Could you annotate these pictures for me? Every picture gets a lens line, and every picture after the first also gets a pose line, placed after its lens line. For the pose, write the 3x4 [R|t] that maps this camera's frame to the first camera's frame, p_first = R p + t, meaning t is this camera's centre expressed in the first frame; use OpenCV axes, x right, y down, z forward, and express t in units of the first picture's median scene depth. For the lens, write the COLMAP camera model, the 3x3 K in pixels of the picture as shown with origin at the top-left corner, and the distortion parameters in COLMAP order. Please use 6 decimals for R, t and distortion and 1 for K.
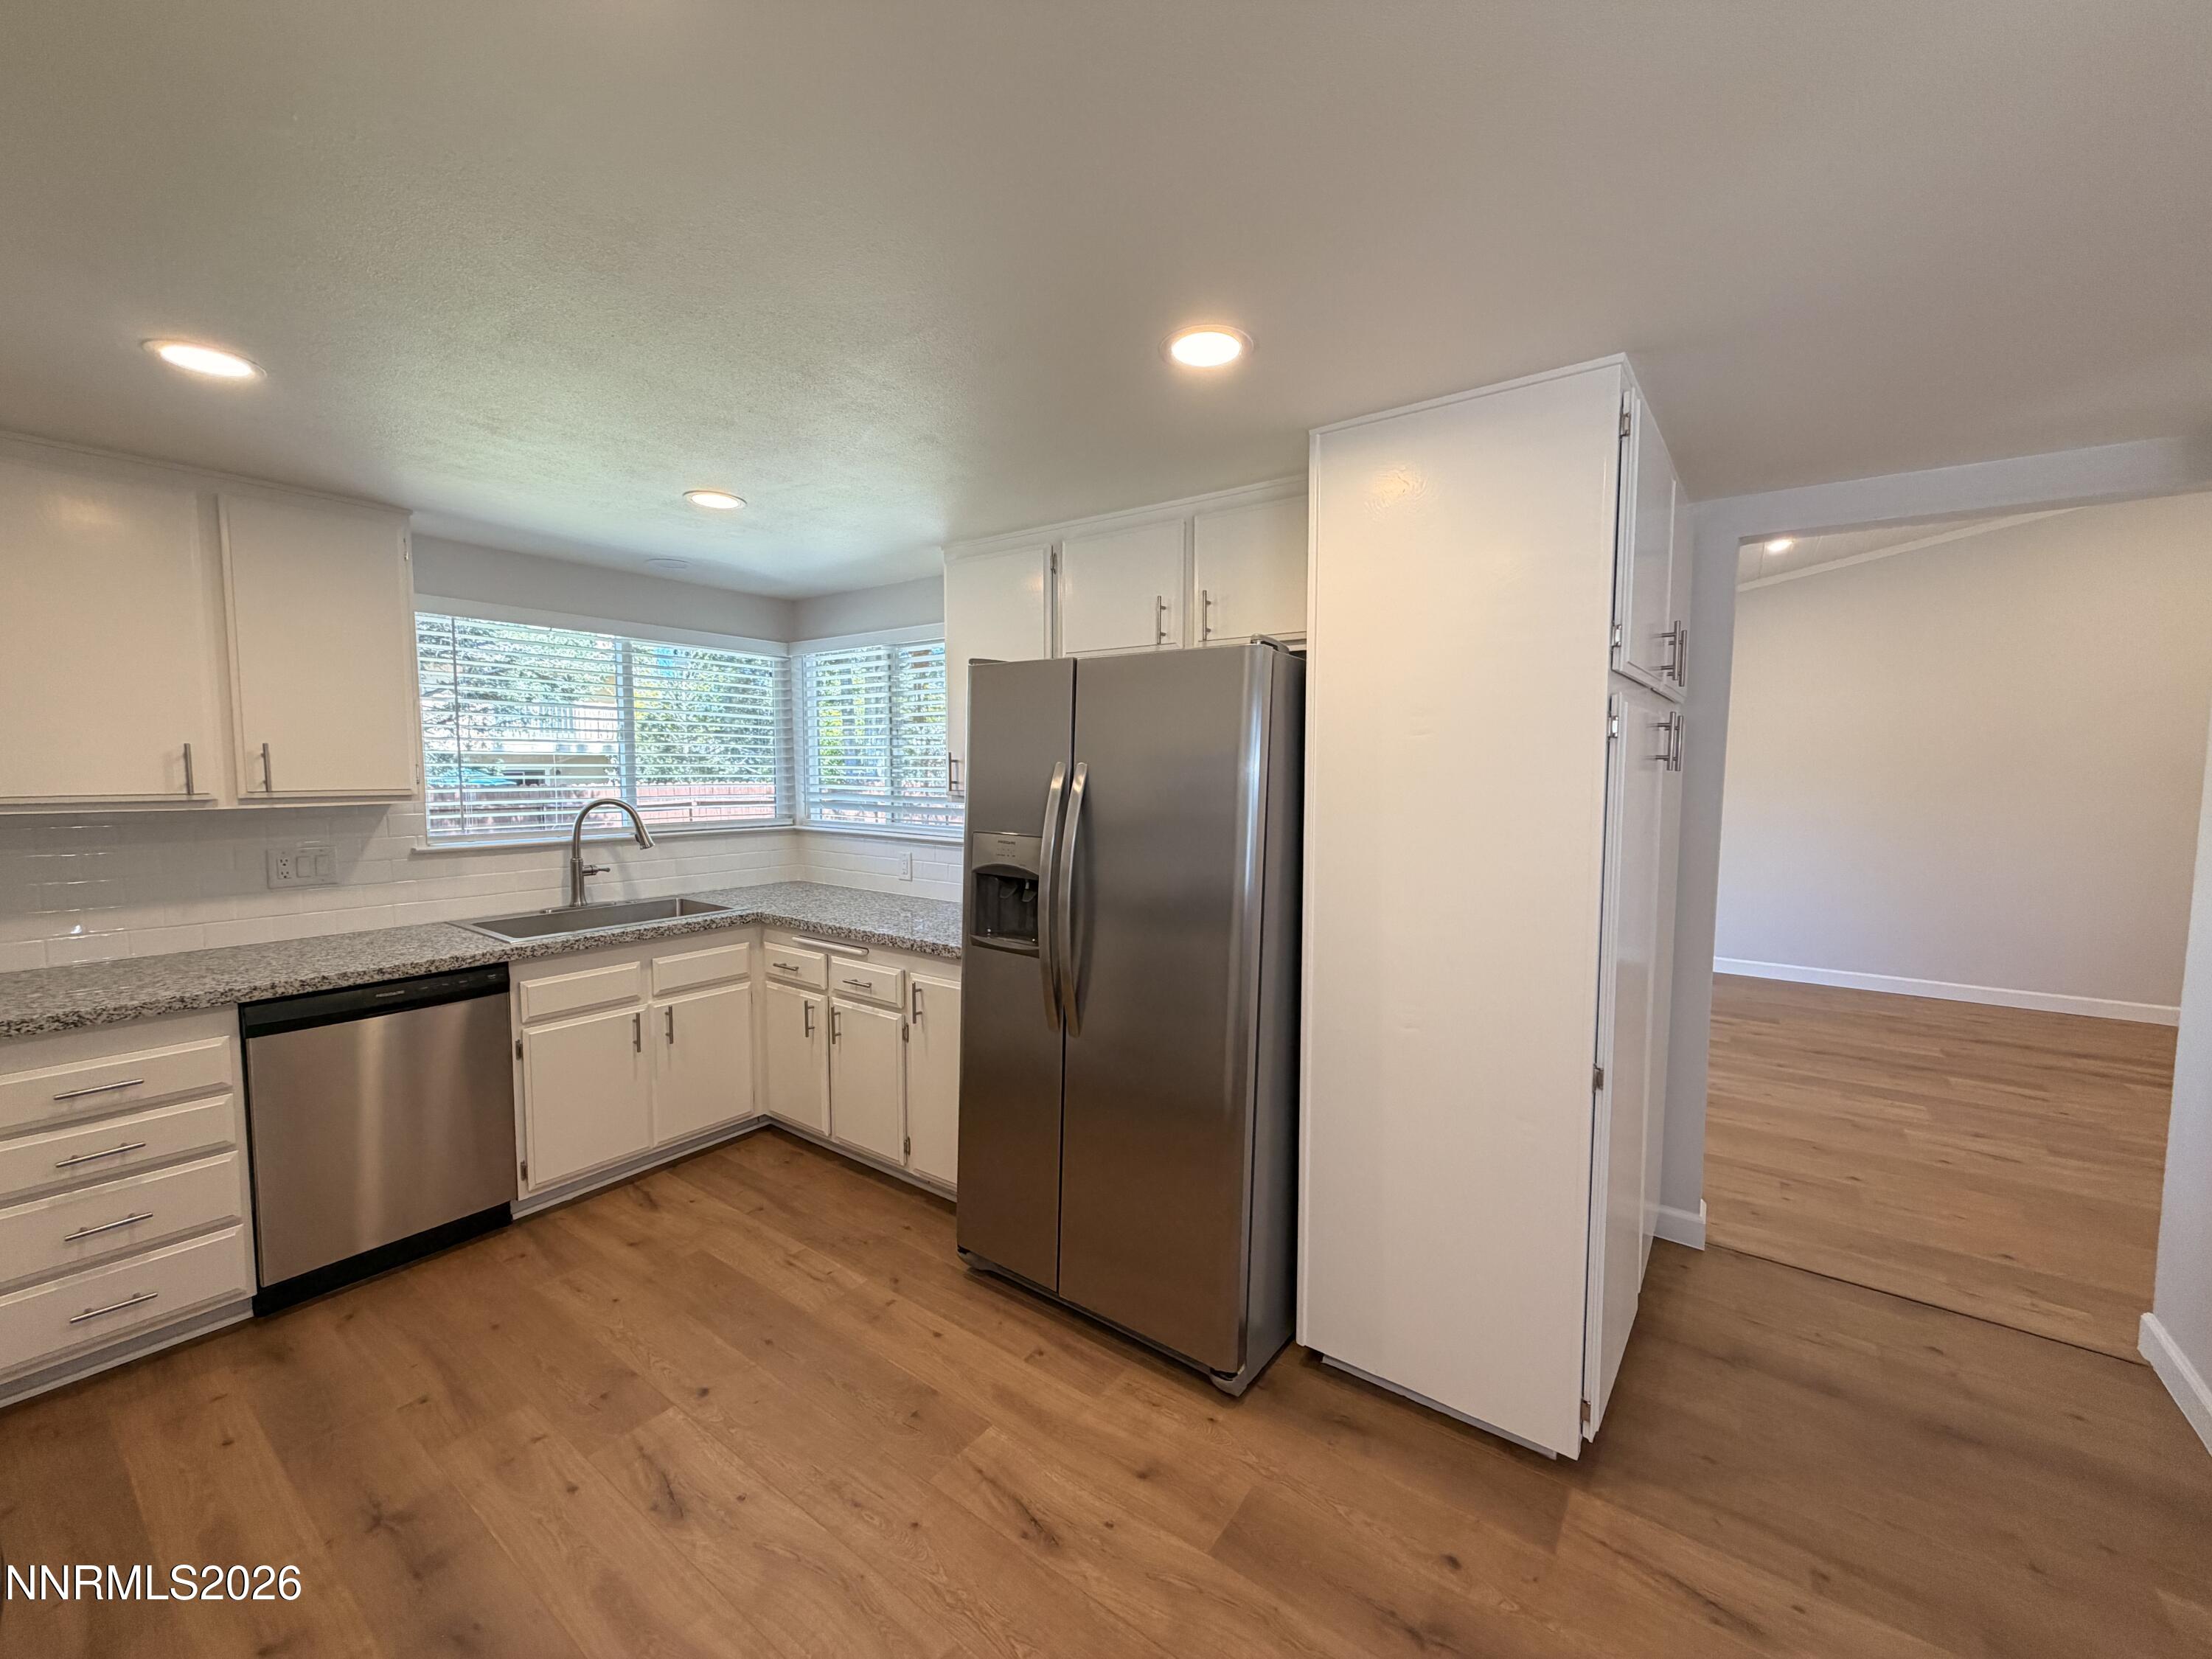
lens RADIAL K [[880.2, 0, 1100.2], [0, 880.2, 831.5], [0, 0, 1]] dist [0.001014, 0.000036]
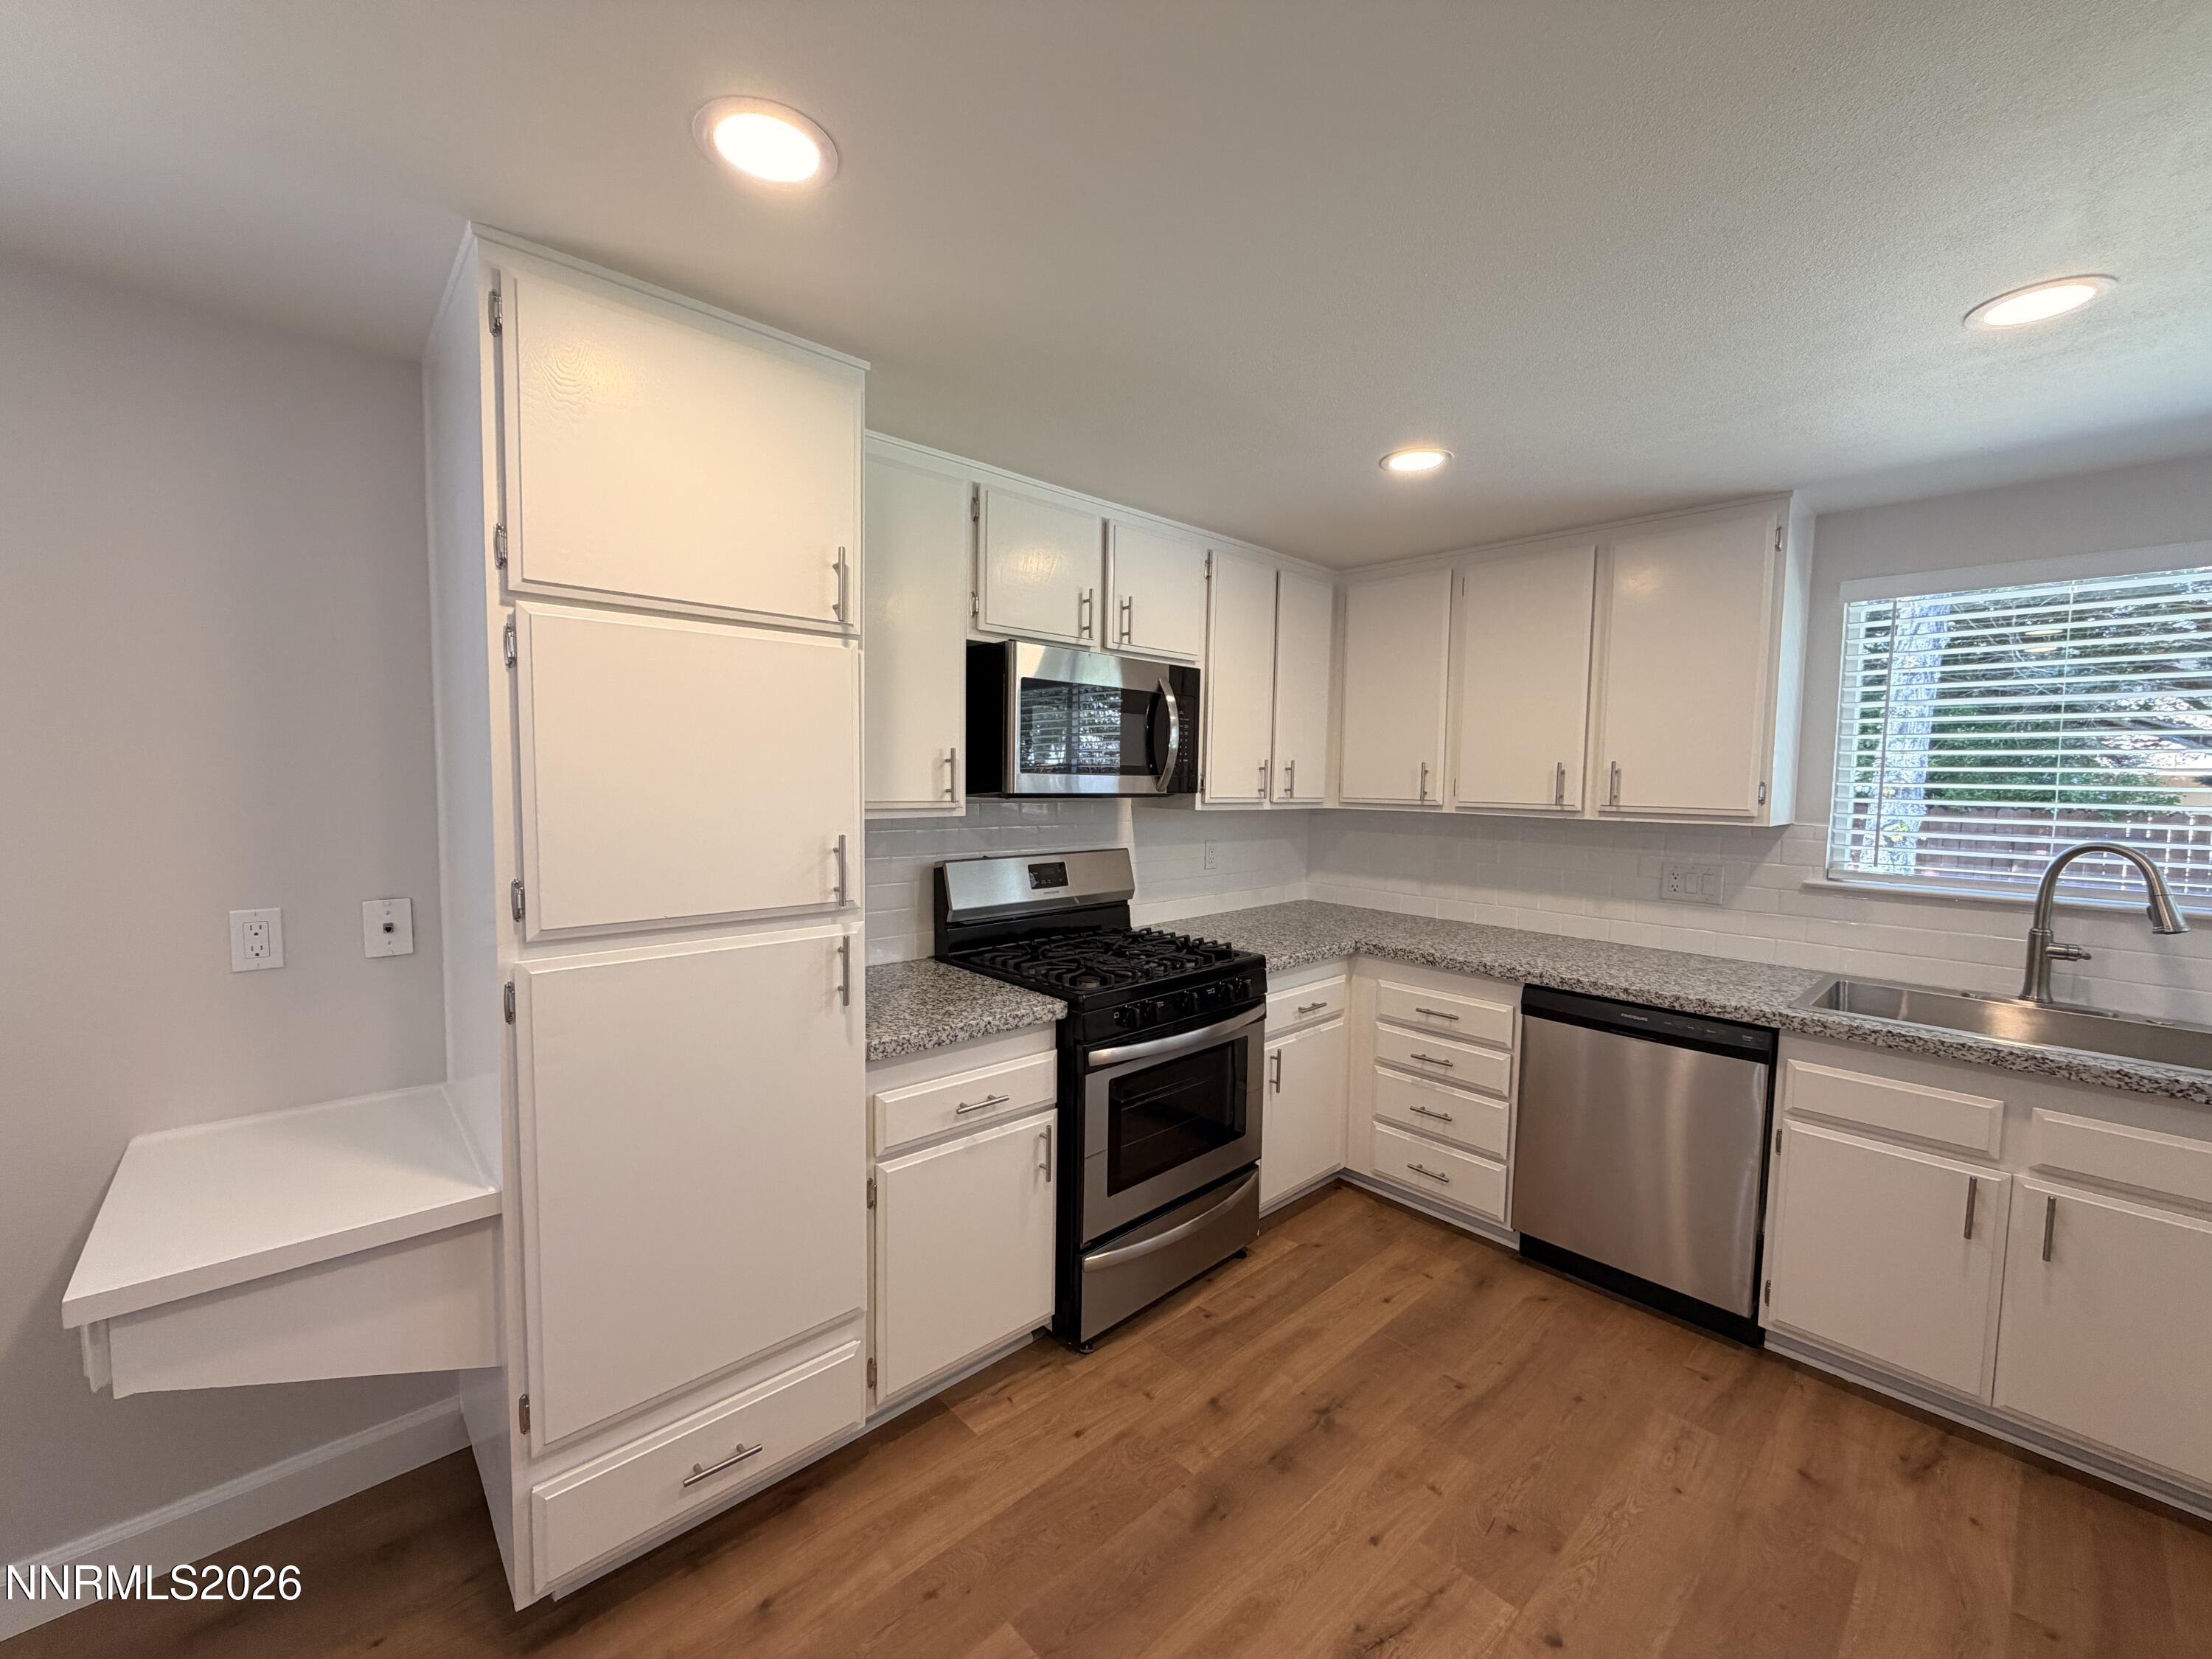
lens RADIAL K [[880.2, 0, 1100.2], [0, 880.2, 831.5], [0, 0, 1]] dist [0.001014, 0.000036]
pose [[-0.194013, 0.057991, -0.979283, 0.237295], [-0.088638, 0.993132, 0.076372, -0.038941], [0.976986, 0.101619, -0.187540, 0.567423]]
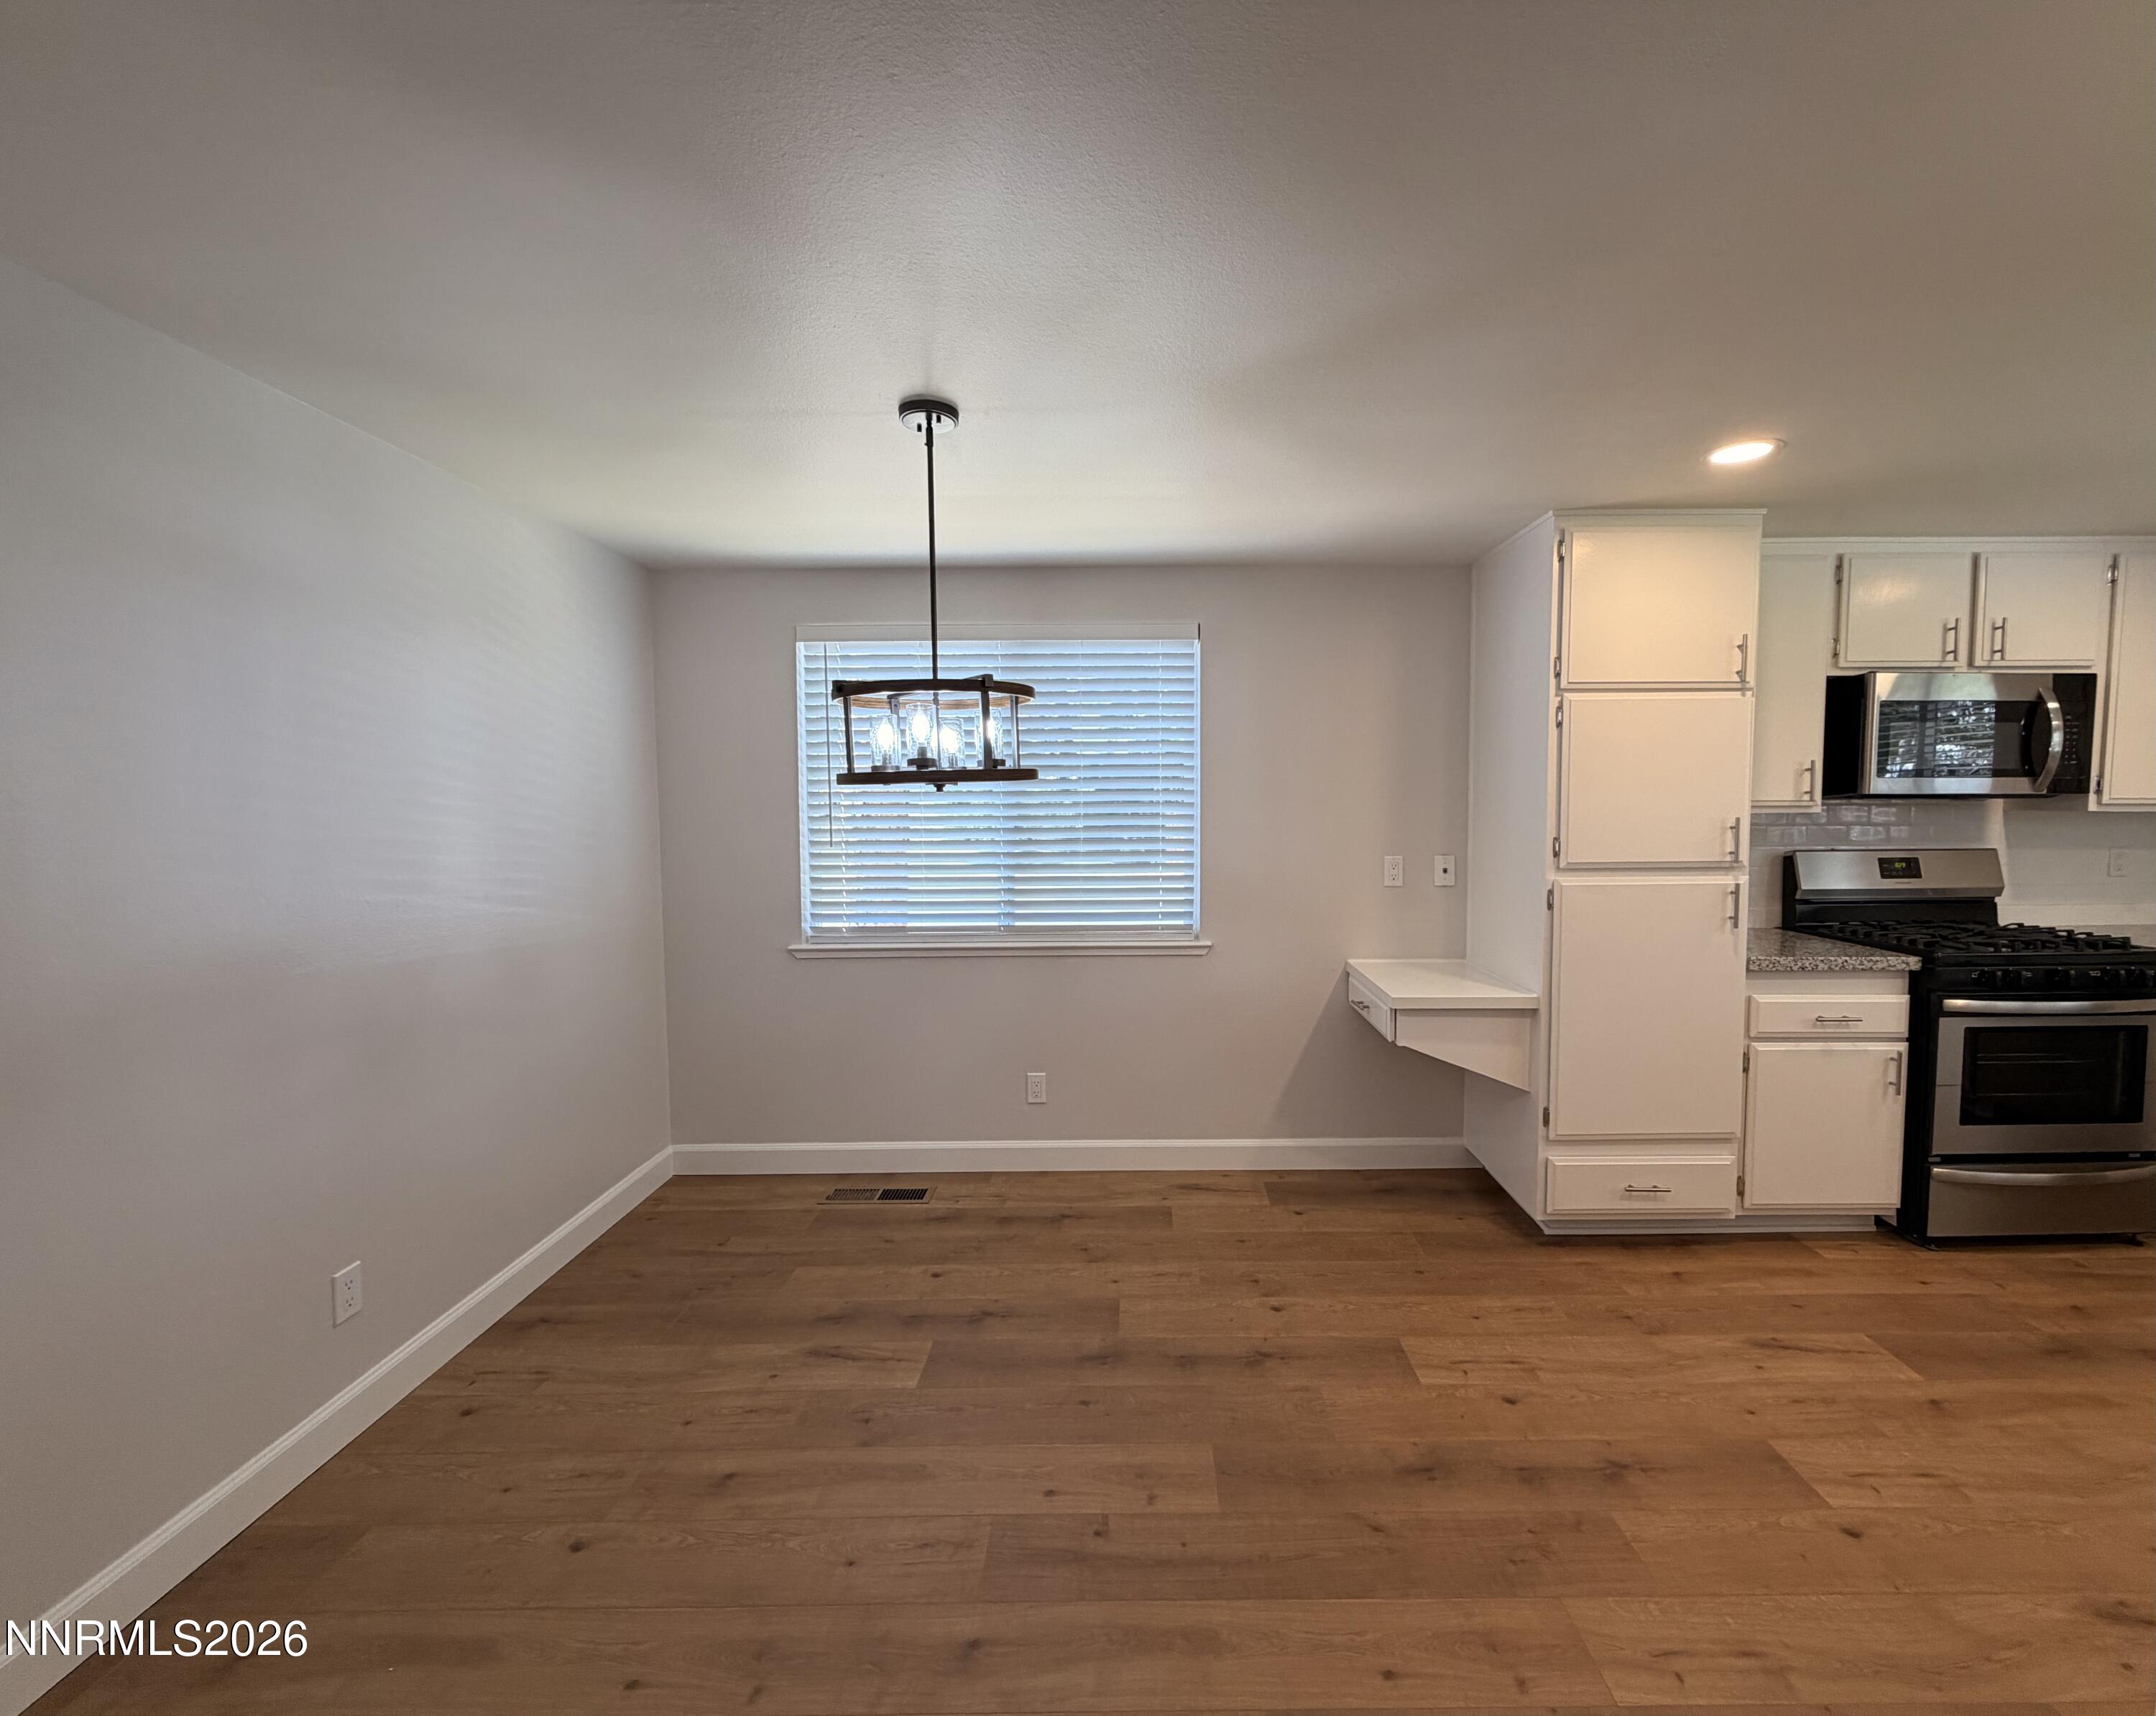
lens RADIAL K [[913.4, 0, 1133.6], [0, 913.4, 859.9], [0, 0, 1]] dist [-0.001519, -0.000025]
pose [[-0.804499, 0.039034, -0.592670, 0.826684], [-0.040967, 0.991815, 0.120931, -0.020062], [0.592540, 0.121569, -0.796315, 0.691156]]
